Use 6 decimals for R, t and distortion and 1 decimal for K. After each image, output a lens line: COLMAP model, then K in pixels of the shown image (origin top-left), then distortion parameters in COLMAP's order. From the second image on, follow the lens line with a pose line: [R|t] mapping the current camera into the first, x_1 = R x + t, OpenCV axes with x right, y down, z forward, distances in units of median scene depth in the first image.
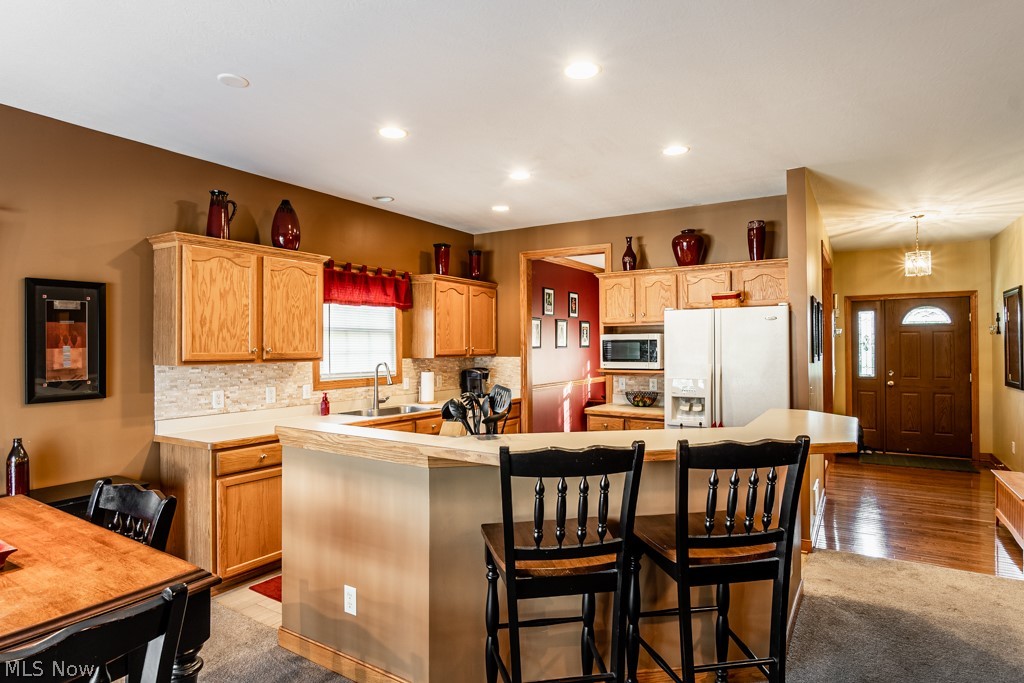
lens RADIAL K [[560.9, 0, 515.4], [0, 560.9, 340.2], [0, 0, 1]] dist [-0.015644, 0.005773]
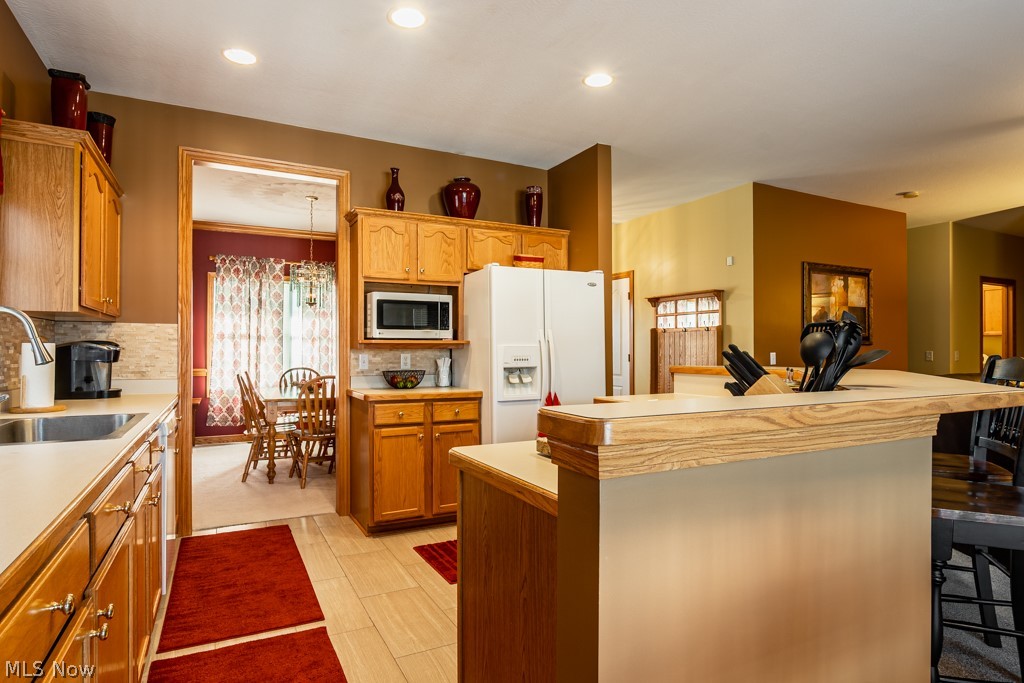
lens RADIAL K [[560.9, 0, 517.3], [0, 560.9, 349.6], [0, 0, 1]] dist [-0.015644, 0.005773]
pose [[0.493674, 0.006069, 0.869626, -0.388126], [-0.010850, 0.999941, -0.000819, 0.064180], [-0.869580, -0.009031, 0.493710, 0.483949]]
